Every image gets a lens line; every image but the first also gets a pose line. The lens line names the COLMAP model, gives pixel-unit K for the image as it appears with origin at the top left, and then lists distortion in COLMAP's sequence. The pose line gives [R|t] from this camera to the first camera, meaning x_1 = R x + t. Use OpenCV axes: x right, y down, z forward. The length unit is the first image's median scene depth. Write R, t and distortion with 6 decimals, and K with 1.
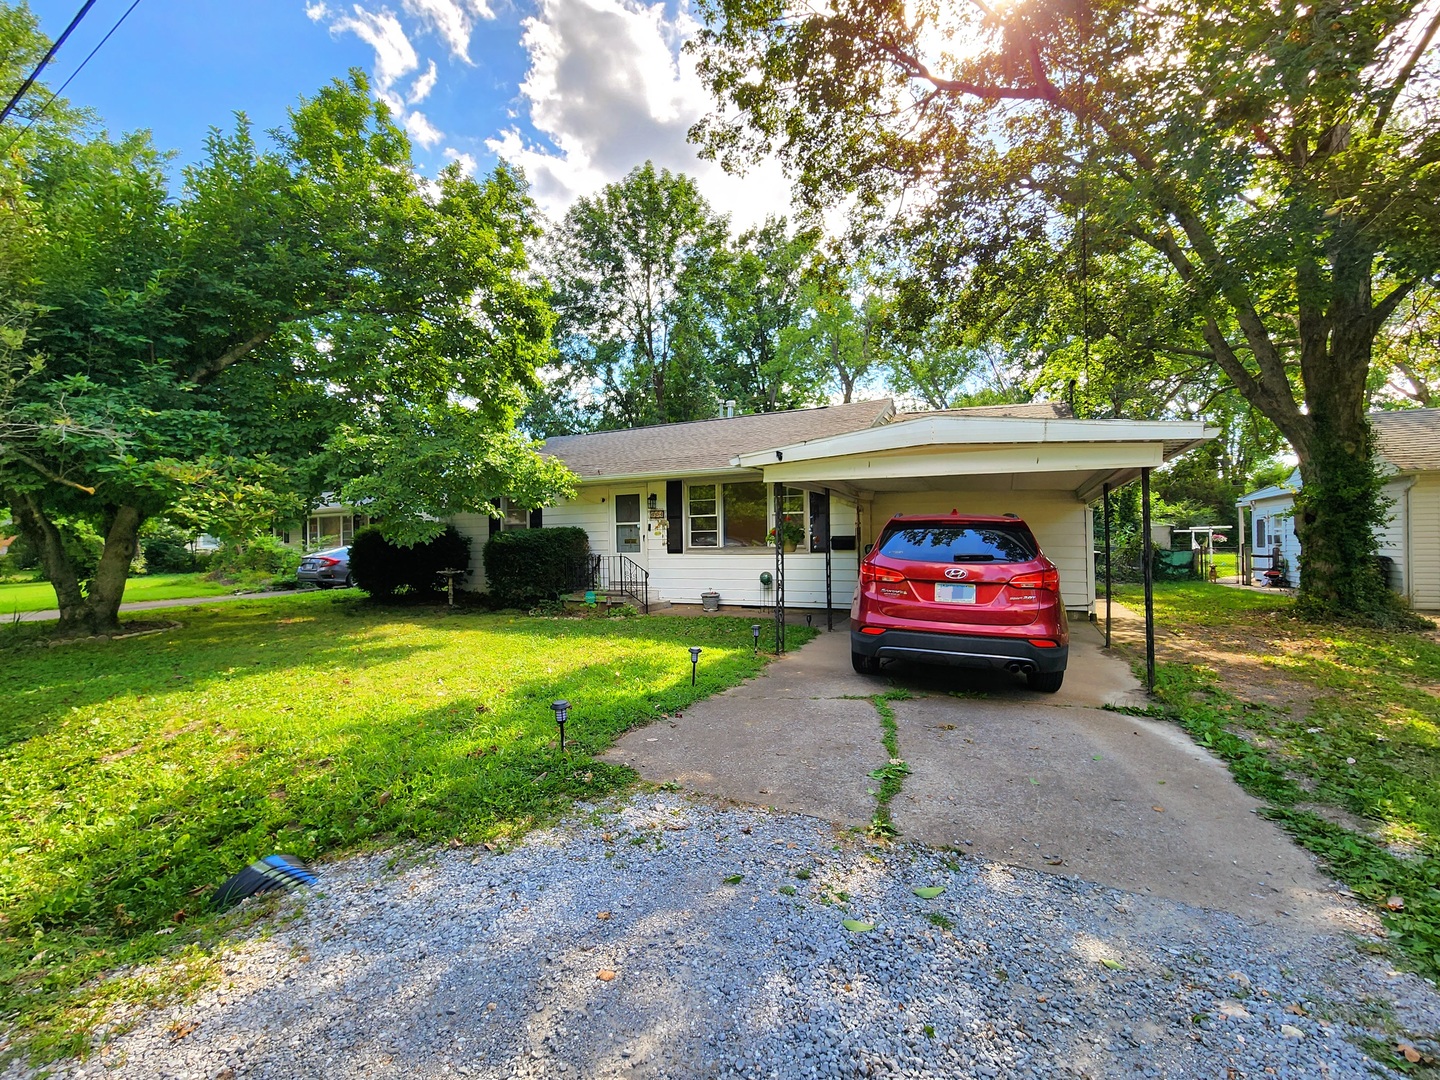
lens RADIAL K [[582.0, 0, 716.0], [0, 582.0, 530.5], [0, 0, 1]] dist [-0.003273, -0.000906]
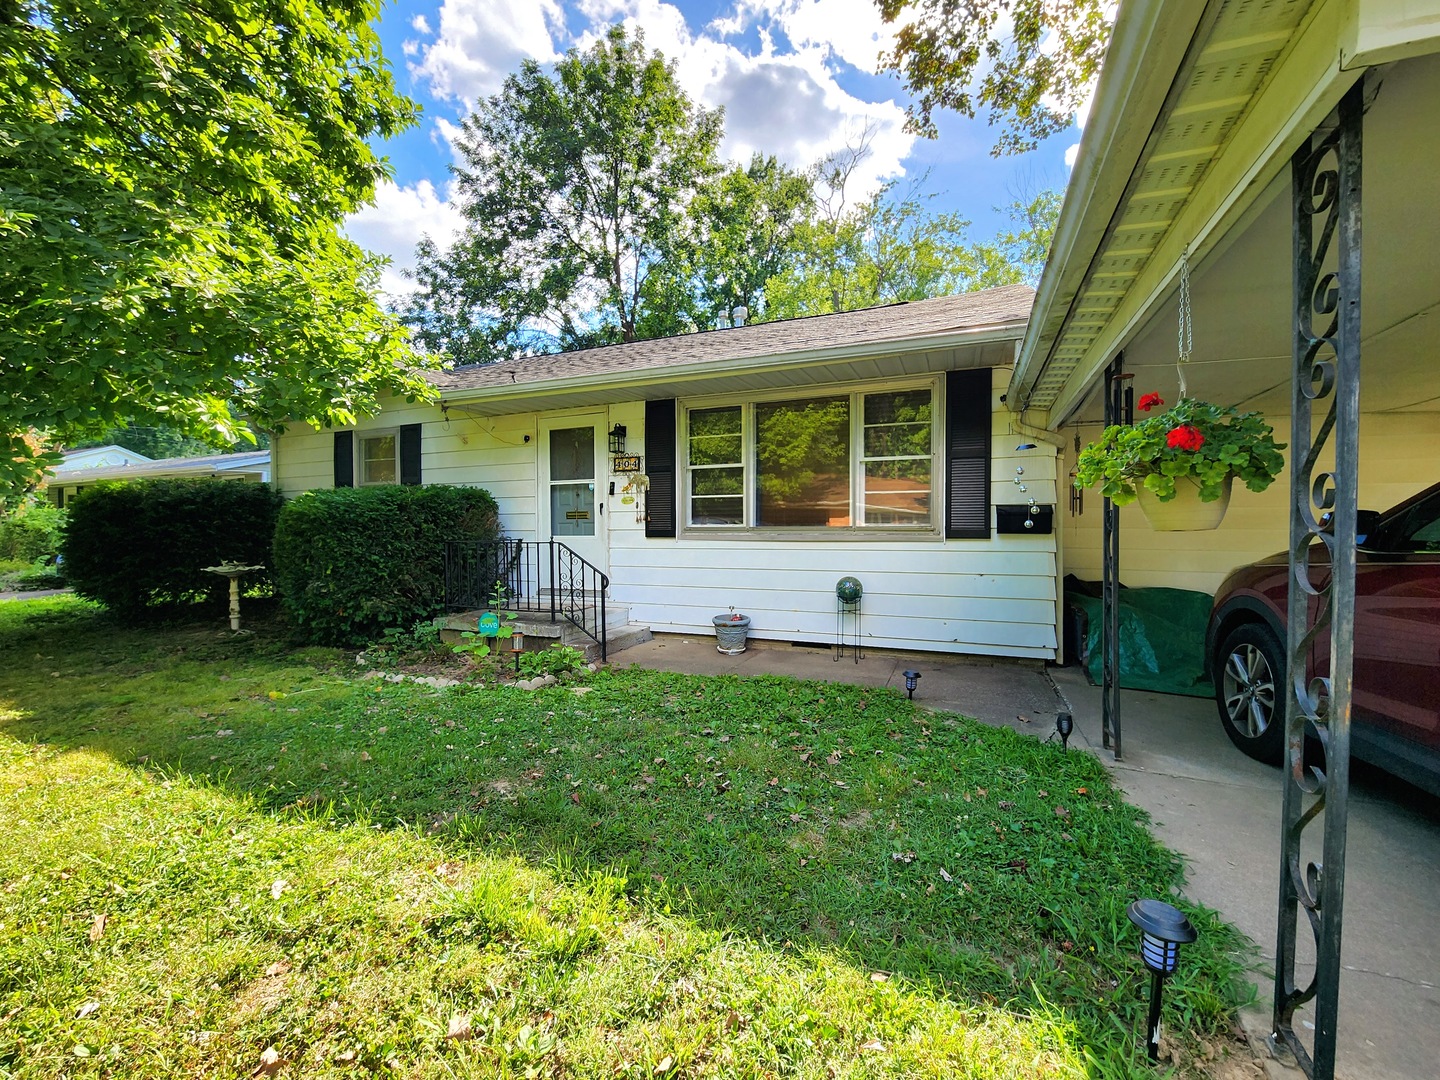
lens RADIAL K [[582.0, 0, 719.0], [0, 582.0, 538.9], [0, 0, 1]] dist [-0.003273, -0.000906]
pose [[0.998061, 0.011958, 0.061087, -0.049719], [-0.014029, 0.999337, 0.033588, 0.022100], [-0.060645, -0.034379, 0.997567, 0.473708]]
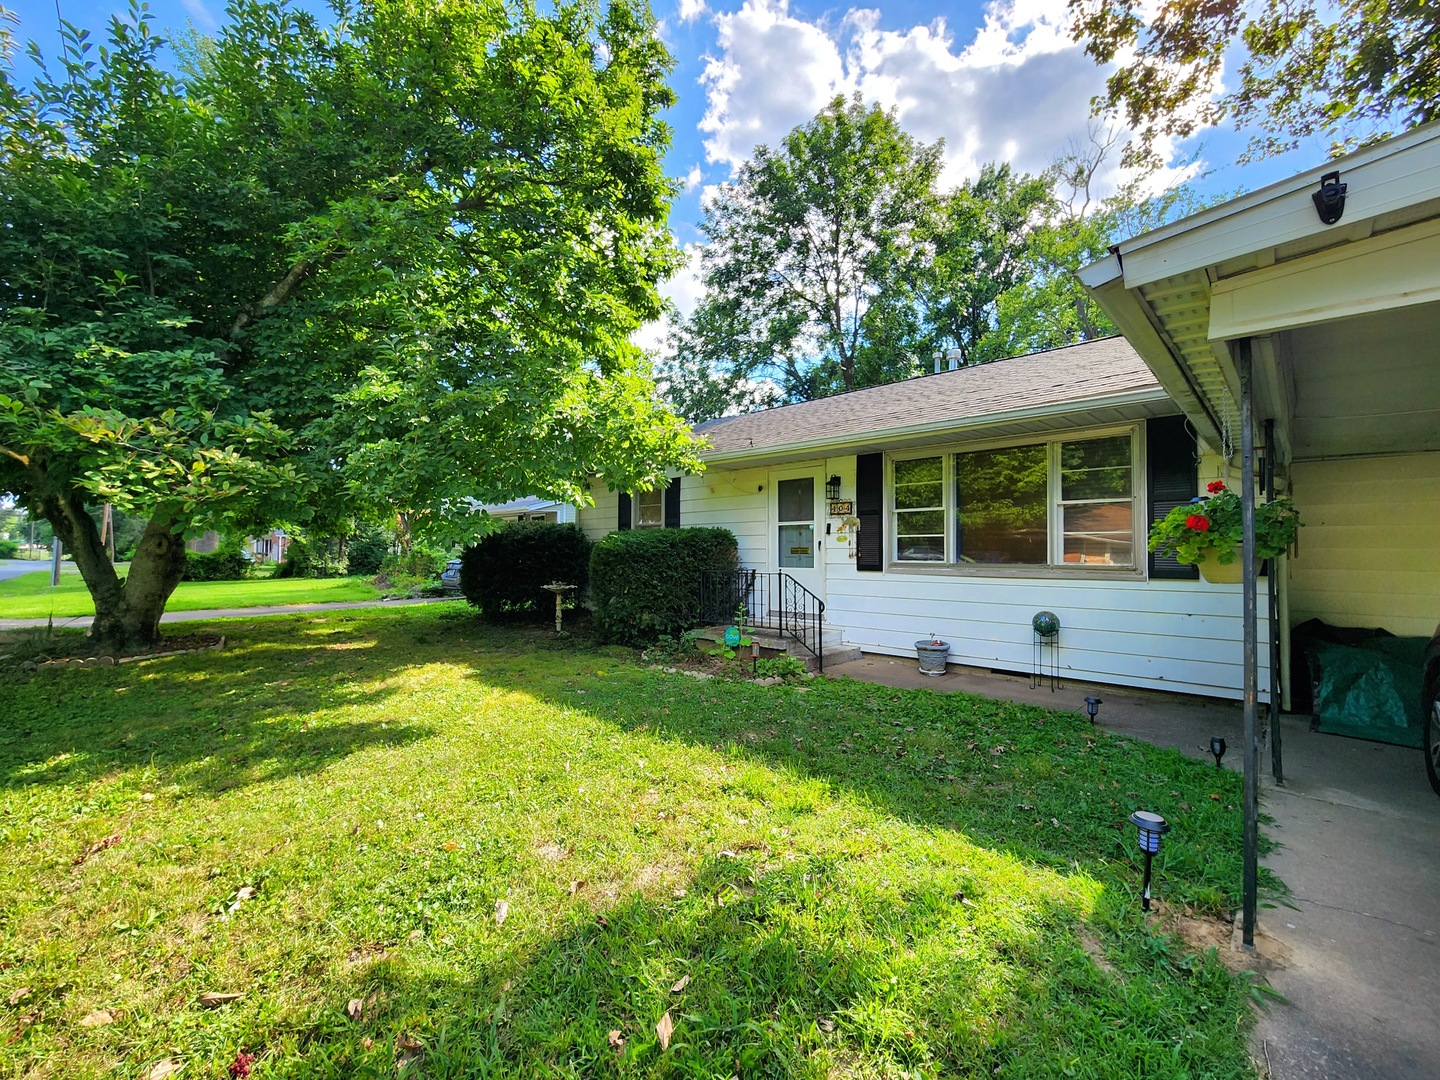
lens RADIAL K [[582.0, 0, 720.4], [0, 582.0, 535.4], [0, 0, 1]] dist [-0.003273, -0.000906]
pose [[0.951904, 0.011446, -0.306183, -0.032729], [-0.016325, 0.999777, -0.013377, 0.012614], [0.305962, 0.017732, 0.951879, 0.367580]]
